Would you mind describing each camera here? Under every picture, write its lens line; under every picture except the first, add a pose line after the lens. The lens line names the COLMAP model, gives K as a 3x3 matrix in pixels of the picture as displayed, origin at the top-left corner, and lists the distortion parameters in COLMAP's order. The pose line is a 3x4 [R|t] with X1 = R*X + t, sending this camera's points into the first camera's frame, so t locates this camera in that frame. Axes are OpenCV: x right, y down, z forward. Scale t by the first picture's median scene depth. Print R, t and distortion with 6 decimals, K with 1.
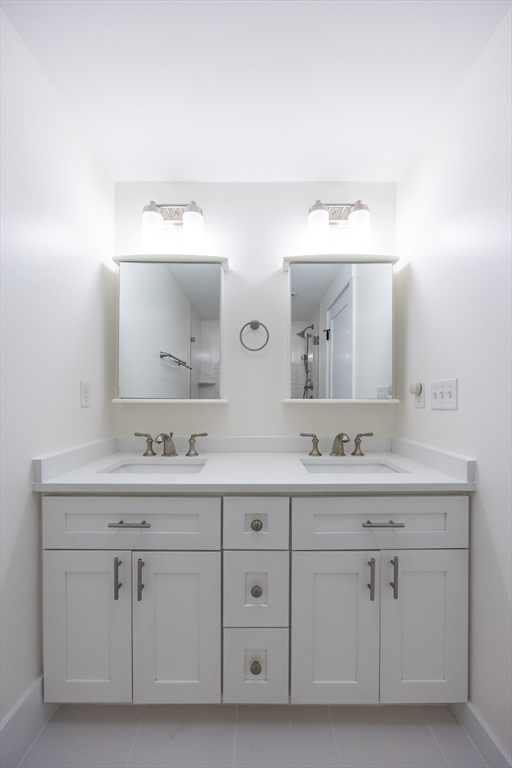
lens RADIAL K [[297.0, 0, 256.0], [0, 297.0, 401.4], [0, 0, 1]] dist [-0.001324, -0.000068]
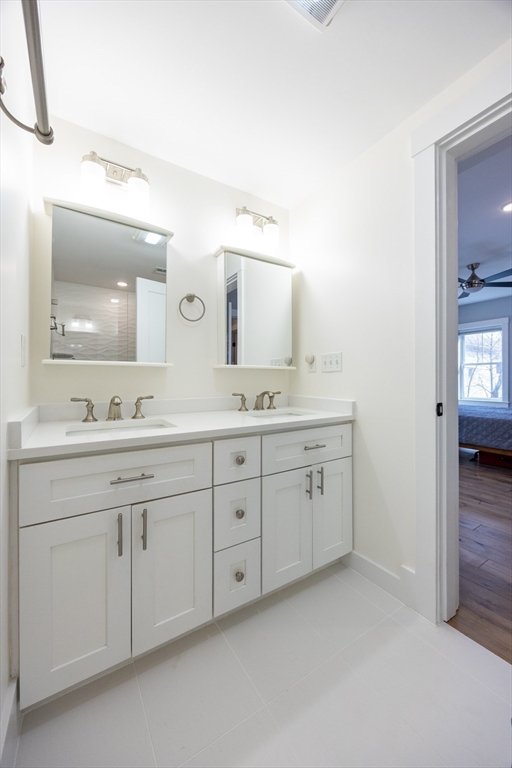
lens RADIAL K [[296.7, 0, 253.7], [0, 296.7, 376.1], [0, 0, 1]] dist [-0.003368, -0.000193]
pose [[0.838927, 0.005642, 0.544215, -0.569020], [0.003559, 0.999868, -0.015852, 0.074334], [-0.544232, 0.015235, 0.838796, -0.074112]]
